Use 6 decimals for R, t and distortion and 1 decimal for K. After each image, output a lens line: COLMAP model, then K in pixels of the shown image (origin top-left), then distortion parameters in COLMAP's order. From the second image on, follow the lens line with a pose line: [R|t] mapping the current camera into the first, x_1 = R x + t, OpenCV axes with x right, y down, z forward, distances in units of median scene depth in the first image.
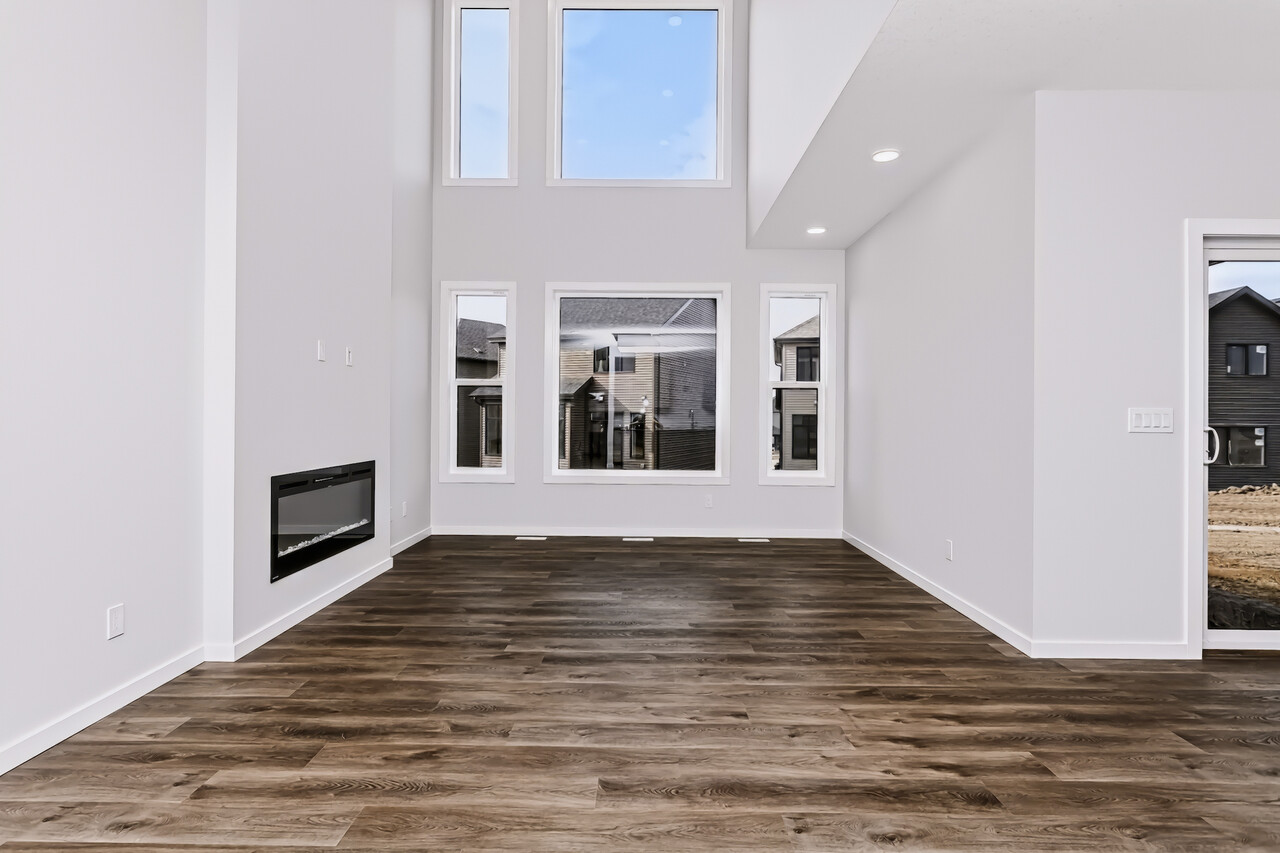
lens RADIAL K [[669.0, 0, 640.0], [0, 669.0, 426.5], [0, 0, 1]] dist [-0.022077, 0.000086]
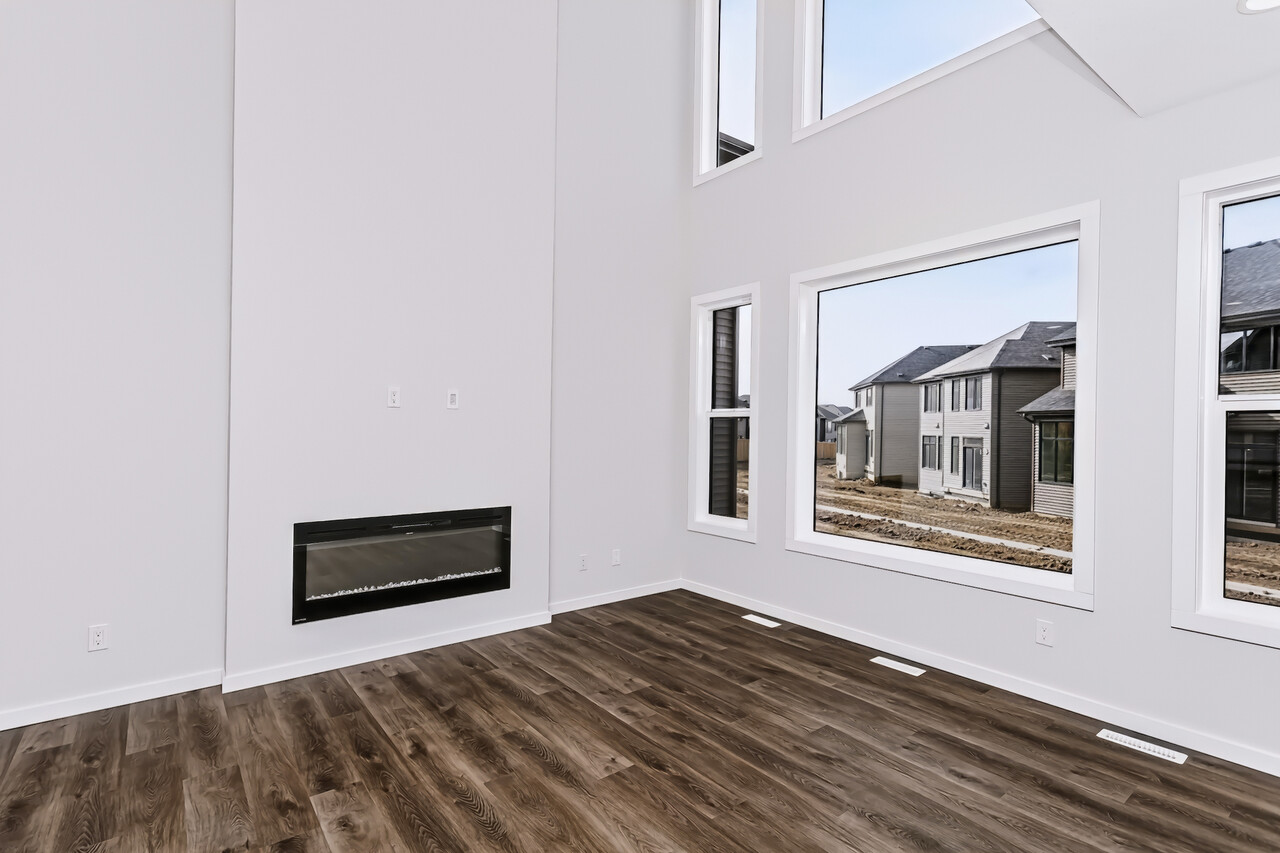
lens RADIAL K [[619.6, 0, 603.7], [0, 619.6, 432.0], [0, 0, 1]] dist [0.003919, 0.000148]
pose [[0.593681, 0.001135, -0.804699, 0.305605], [-0.011737, 0.999905, -0.007249, -0.039477], [0.804615, 0.013749, 0.593638, 0.469014]]
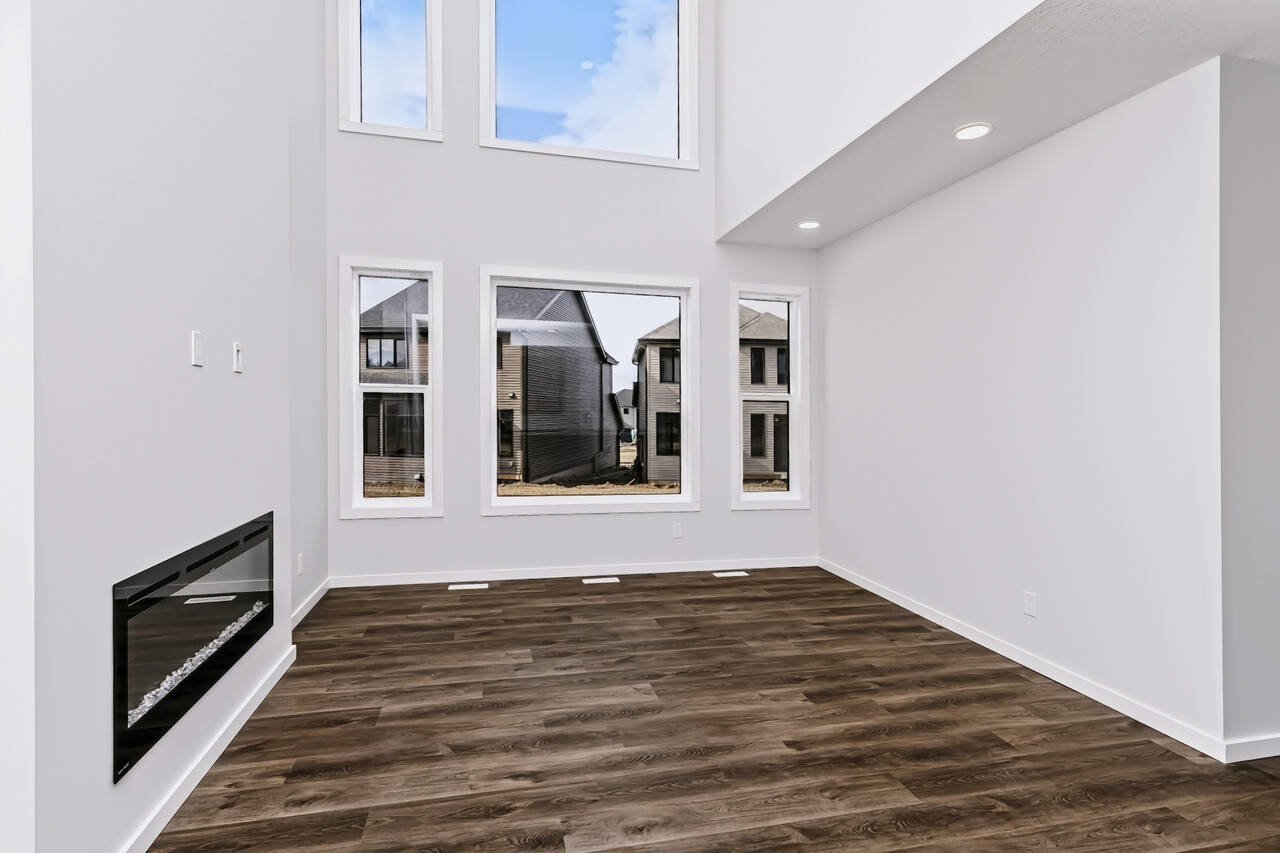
lens RADIAL K [[631.5, 0, 640.0], [0, 631.5, 426.5], [0, 0, 1]] dist [0.001239, -0.000378]
pose [[0.971080, 0.001148, 0.238753, -0.153651], [-0.004137, 0.999919, 0.012019, -0.035894], [-0.238720, -0.012659, 0.971006, 0.235138]]
